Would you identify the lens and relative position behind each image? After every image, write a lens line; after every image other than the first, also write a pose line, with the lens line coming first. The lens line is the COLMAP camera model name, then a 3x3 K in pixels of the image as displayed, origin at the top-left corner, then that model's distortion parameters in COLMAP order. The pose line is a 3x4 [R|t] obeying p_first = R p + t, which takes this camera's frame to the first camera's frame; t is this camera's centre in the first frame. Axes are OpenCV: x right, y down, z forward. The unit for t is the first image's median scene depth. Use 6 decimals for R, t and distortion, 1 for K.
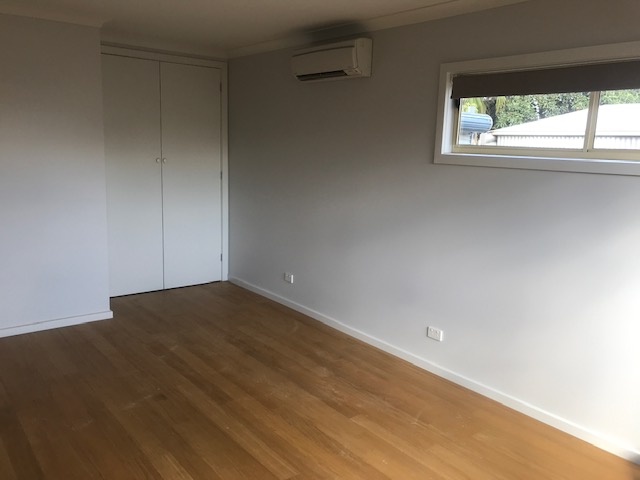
lens RADIAL K [[522.6, 0, 320.0], [0, 522.6, 240.0], [0, 0, 1]] dist [-0.001899, 0.000816]
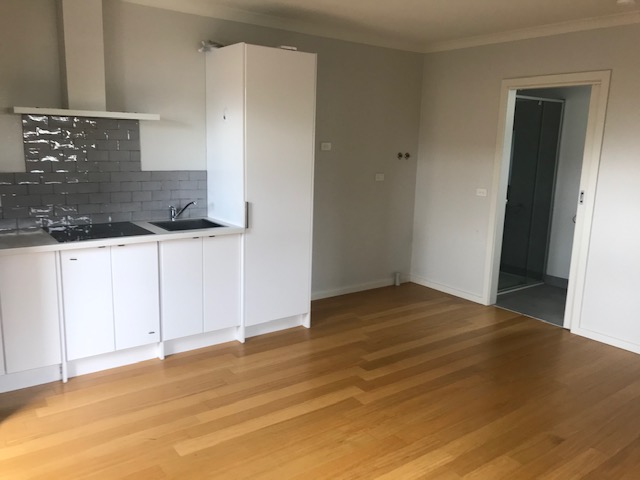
lens RADIAL K [[522.6, 0, 320.0], [0, 522.6, 240.0], [0, 0, 1]] dist [-0.001899, 0.000816]
pose [[-0.045361, 0.152625, -0.987243, 0.432412], [-0.212204, 0.964234, 0.158818, -0.055927], [0.976172, 0.216701, -0.011351, 0.487524]]
